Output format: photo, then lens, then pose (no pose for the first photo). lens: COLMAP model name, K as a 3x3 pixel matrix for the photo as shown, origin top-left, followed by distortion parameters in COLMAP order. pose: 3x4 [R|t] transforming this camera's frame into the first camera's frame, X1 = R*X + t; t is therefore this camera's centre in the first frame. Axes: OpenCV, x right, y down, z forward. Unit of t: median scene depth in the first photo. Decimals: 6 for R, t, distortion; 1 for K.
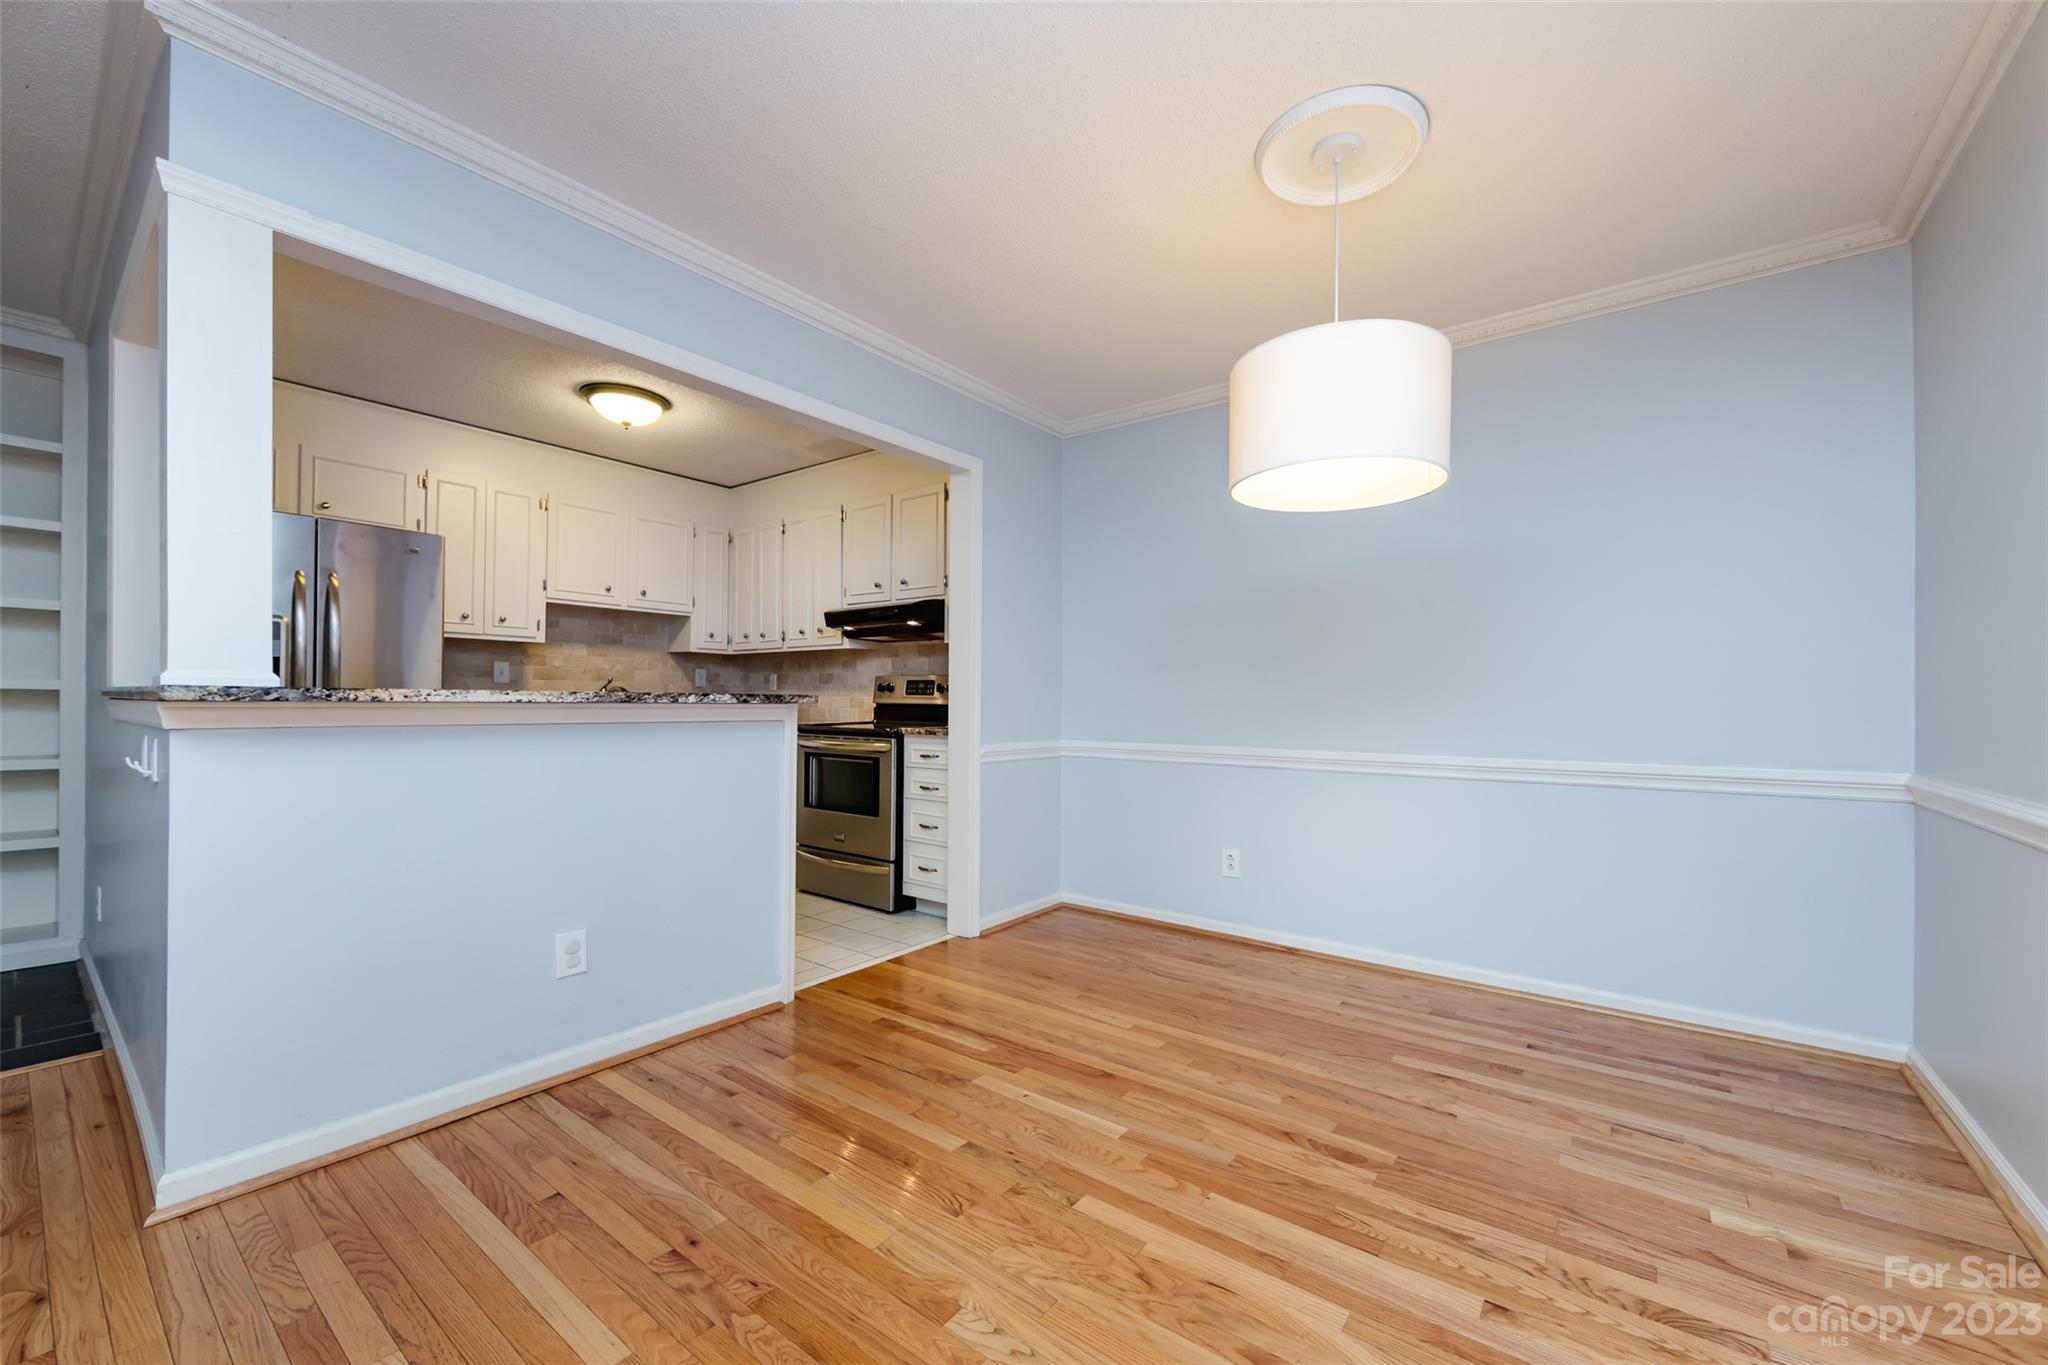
lens RADIAL K [[809.0, 0, 1022.8], [0, 809.0, 695.4], [0, 0, 1]] dist [-0.002218, -0.000907]
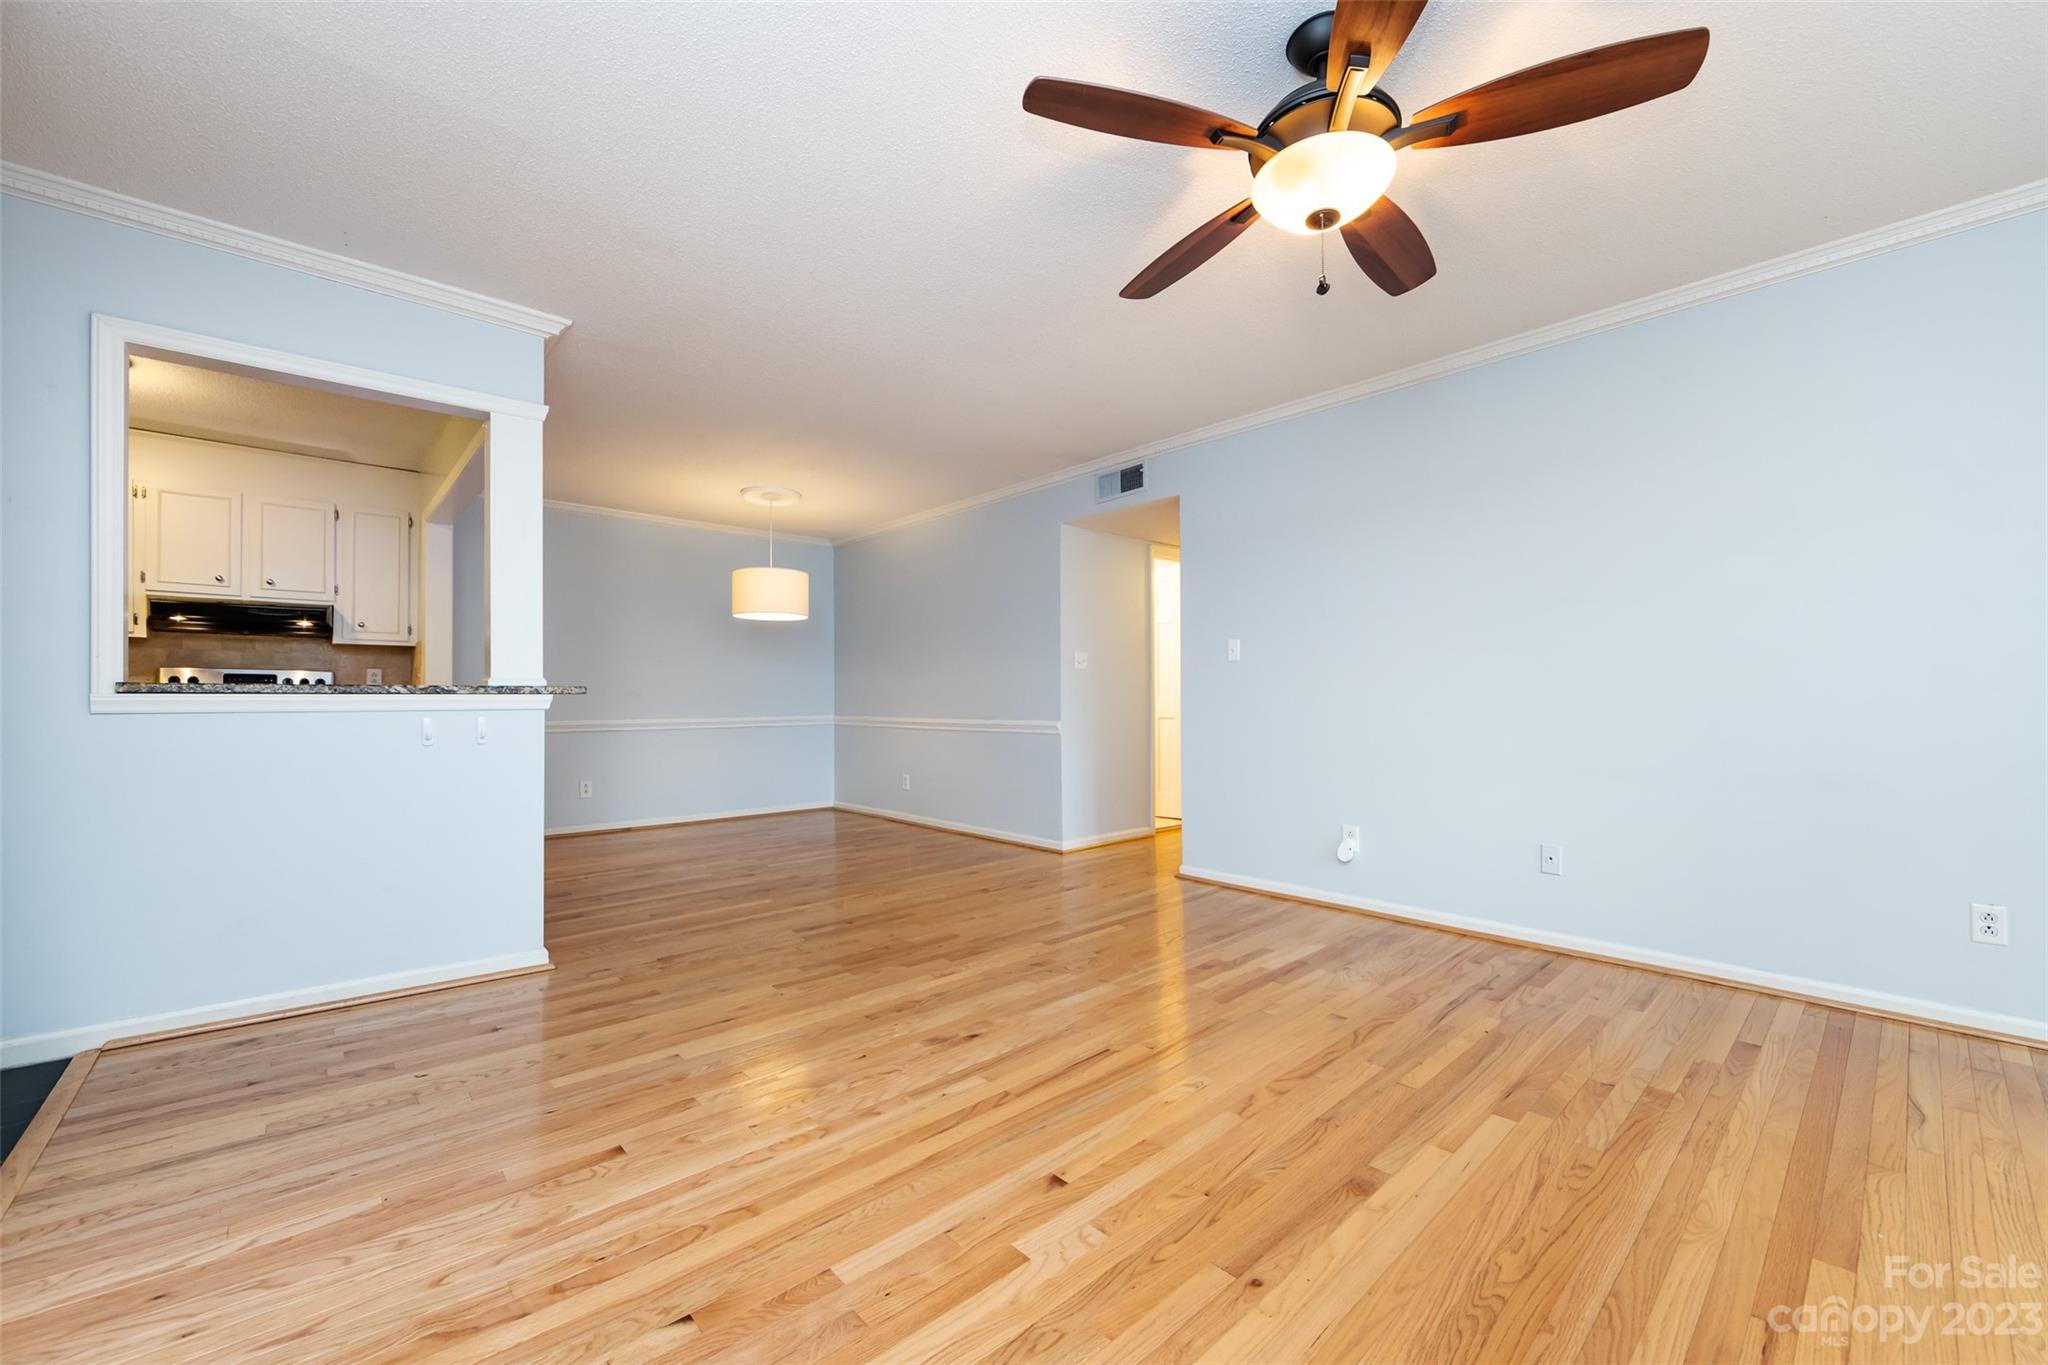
lens RADIAL K [[809.0, 0, 1027.1], [0, 809.0, 697.7], [0, 0, 1]] dist [-0.002218, -0.000907]
pose [[0.170771, -0.008936, 0.985270, -1.544092], [-0.006139, 0.999930, 0.010133, -0.007097], [-0.985292, -0.007779, 0.170704, -0.242553]]
